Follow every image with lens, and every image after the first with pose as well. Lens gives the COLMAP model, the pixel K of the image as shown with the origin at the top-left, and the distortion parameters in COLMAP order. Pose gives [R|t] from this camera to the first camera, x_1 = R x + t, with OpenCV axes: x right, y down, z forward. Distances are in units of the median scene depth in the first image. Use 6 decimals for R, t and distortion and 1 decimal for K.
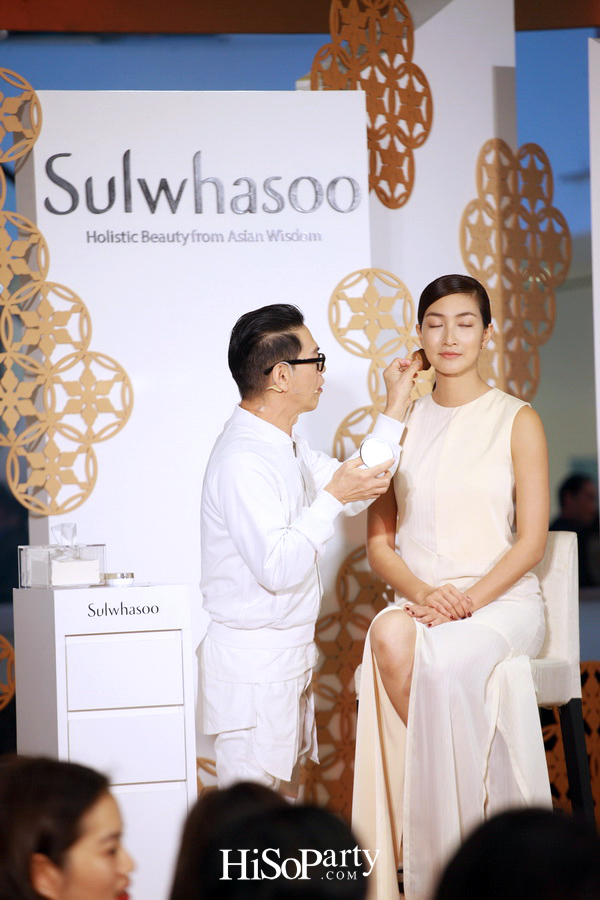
lens RADIAL K [[4598.0, 0, 325.2], [0, 4598.0, 438.6], [0, 0, 1]] dist [2.042339, 0.000000]
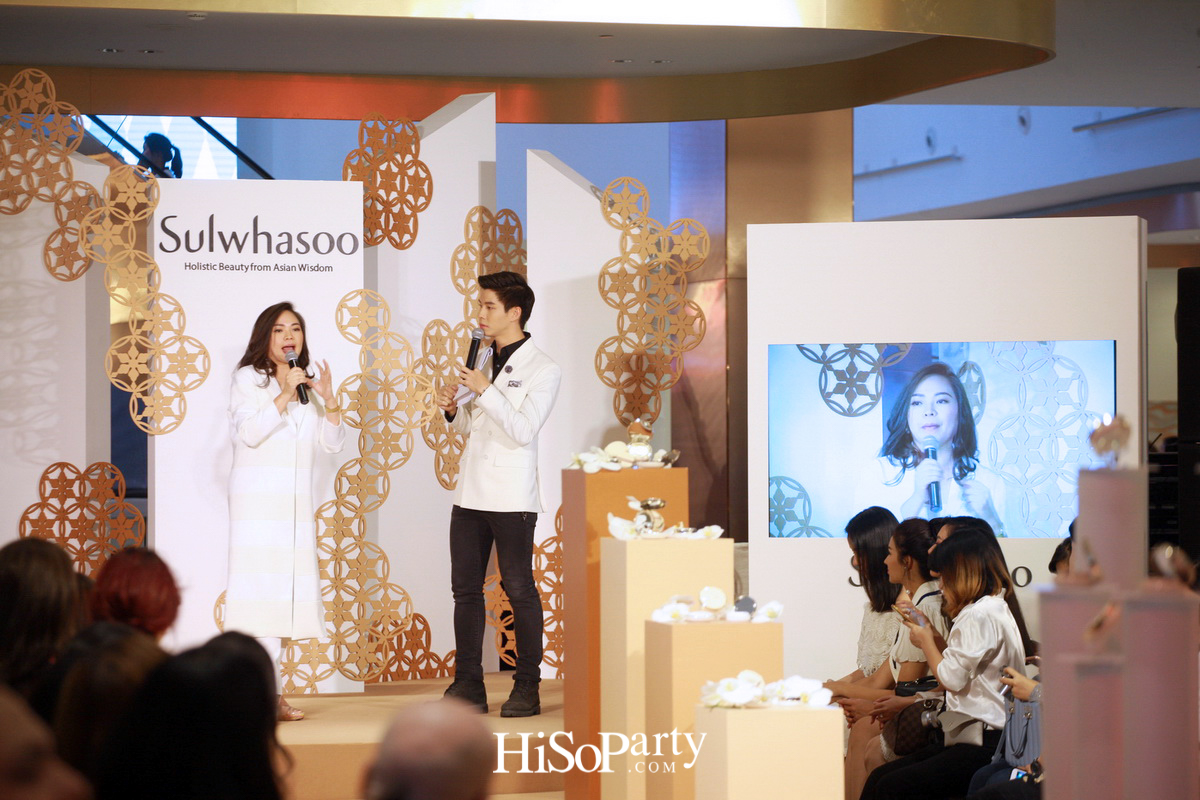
lens RADIAL K [[4133.0, 0, 623.9], [0, 4133.0, 391.7], [0, 0, 1]] dist [0.390478, 0.000000]
pose [[0.998377, 0.030301, -0.048231, 0.174694], [-0.030036, 0.999530, 0.006206, -0.012622], [0.048396, -0.004747, 0.998817, -0.459597]]
